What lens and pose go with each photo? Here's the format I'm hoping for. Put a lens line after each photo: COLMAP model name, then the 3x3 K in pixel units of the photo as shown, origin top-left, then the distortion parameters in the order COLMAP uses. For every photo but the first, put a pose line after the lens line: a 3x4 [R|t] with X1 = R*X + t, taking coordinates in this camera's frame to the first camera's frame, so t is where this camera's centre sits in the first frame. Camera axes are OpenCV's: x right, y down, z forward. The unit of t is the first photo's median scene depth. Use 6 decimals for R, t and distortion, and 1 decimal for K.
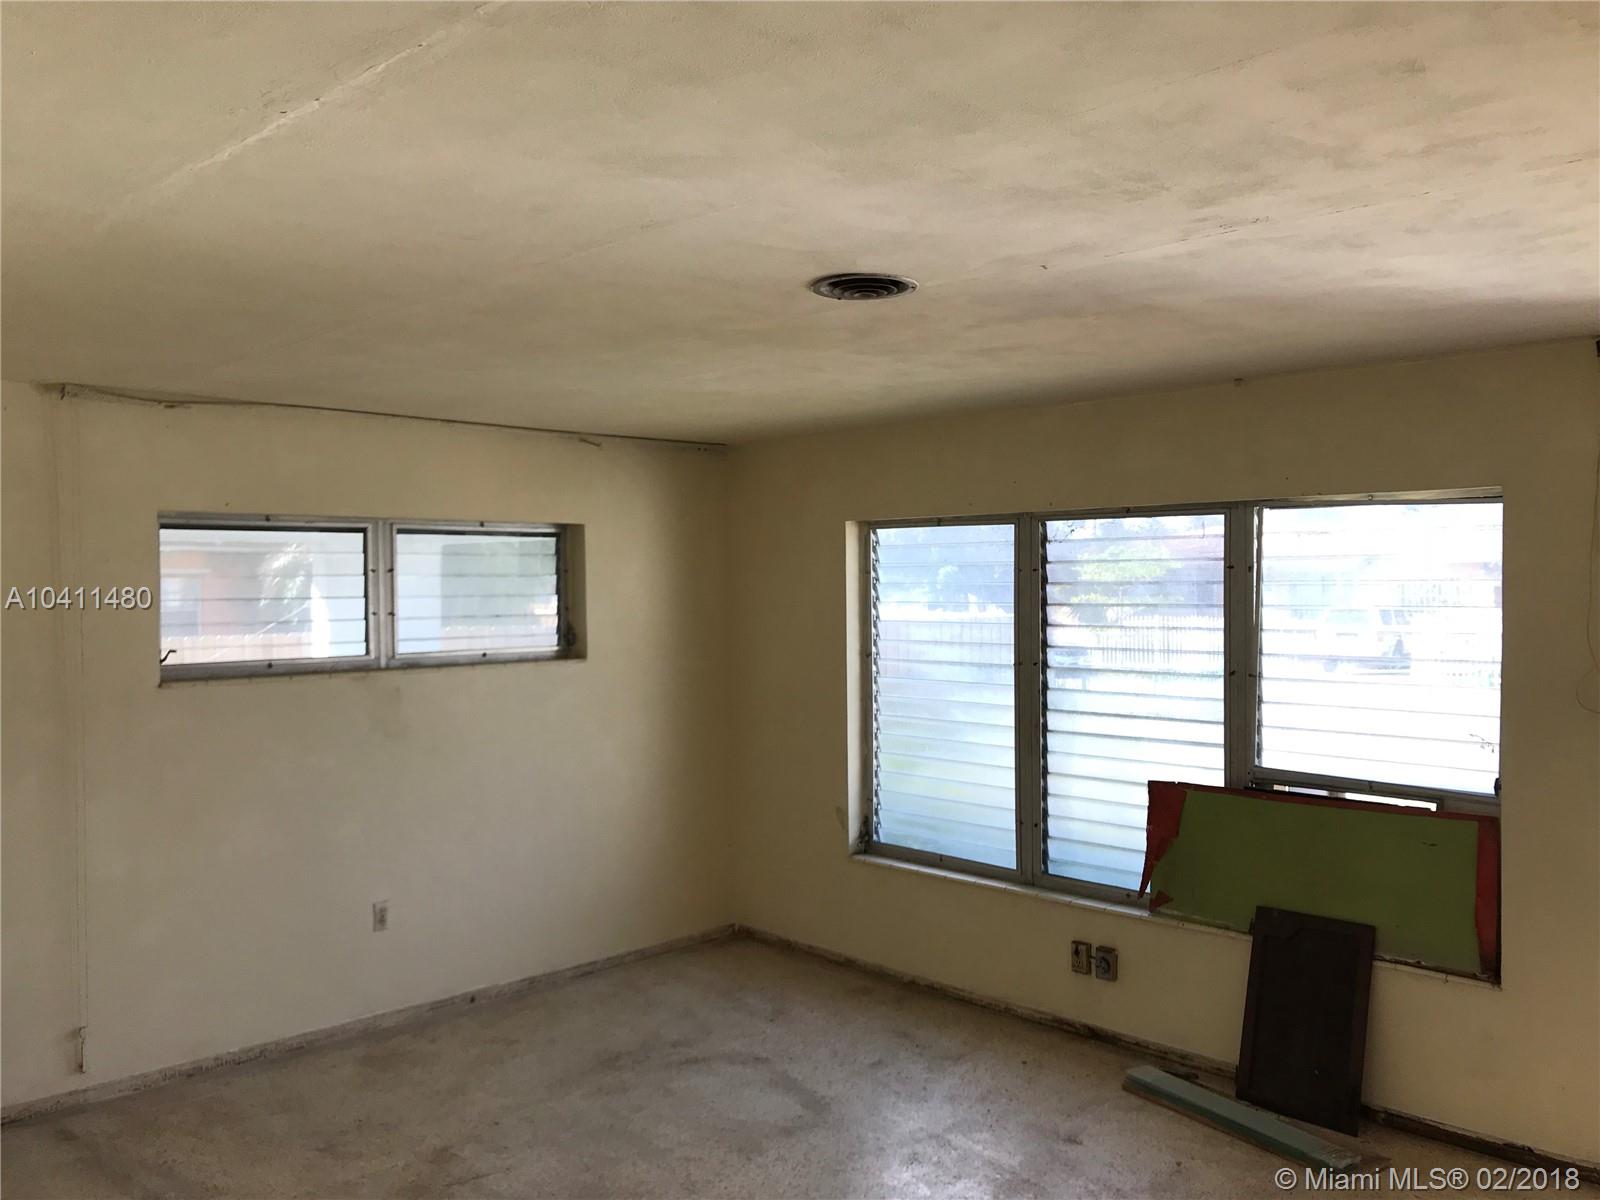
lens RADIAL K [[1321.2, 0, 800.0], [0, 1321.2, 575.3], [0, 0, 1]] dist [0.006773, 0.004511]
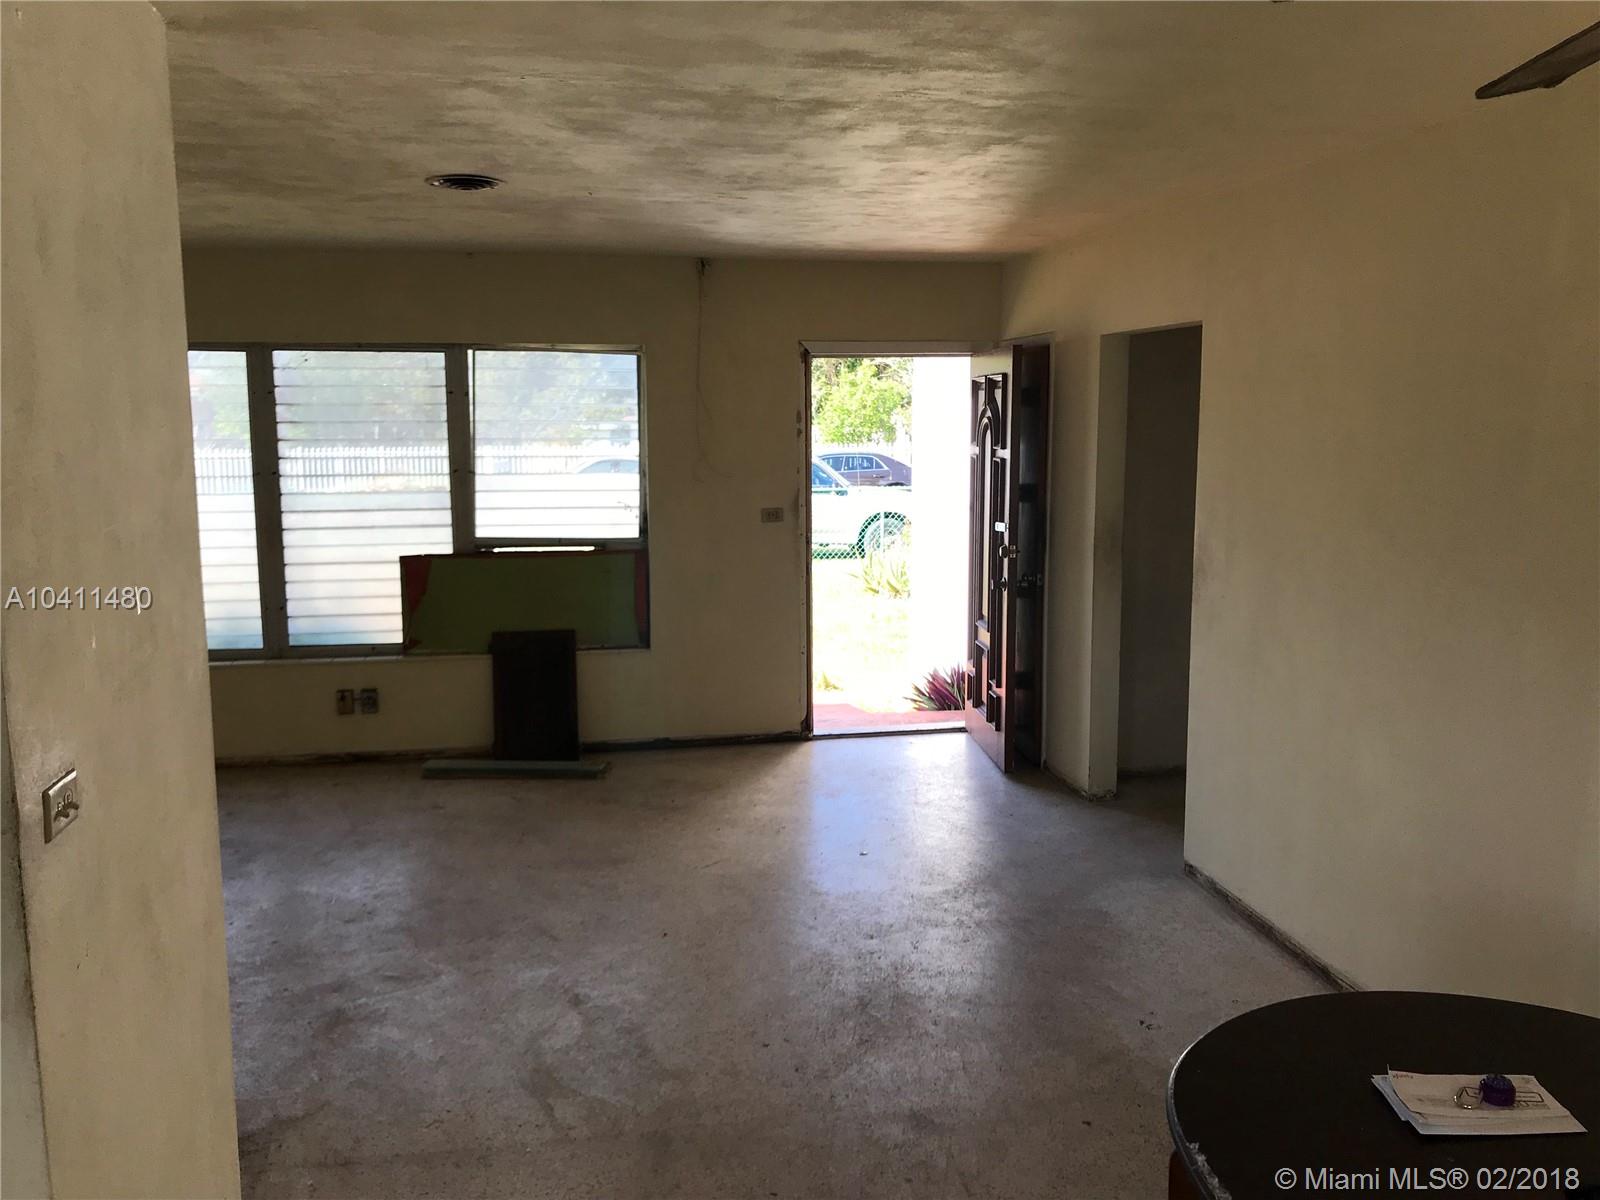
lens RADIAL K [[1341.1, 0, 800.0], [0, 1341.1, 600.0], [0, 0, 1]] dist [0.001722, 0.000761]
pose [[0.544891, -0.111819, 0.831018, -0.642185], [-0.006661, 0.990460, 0.137641, 0.012309], [-0.838480, -0.080535, 0.538948, -0.055034]]
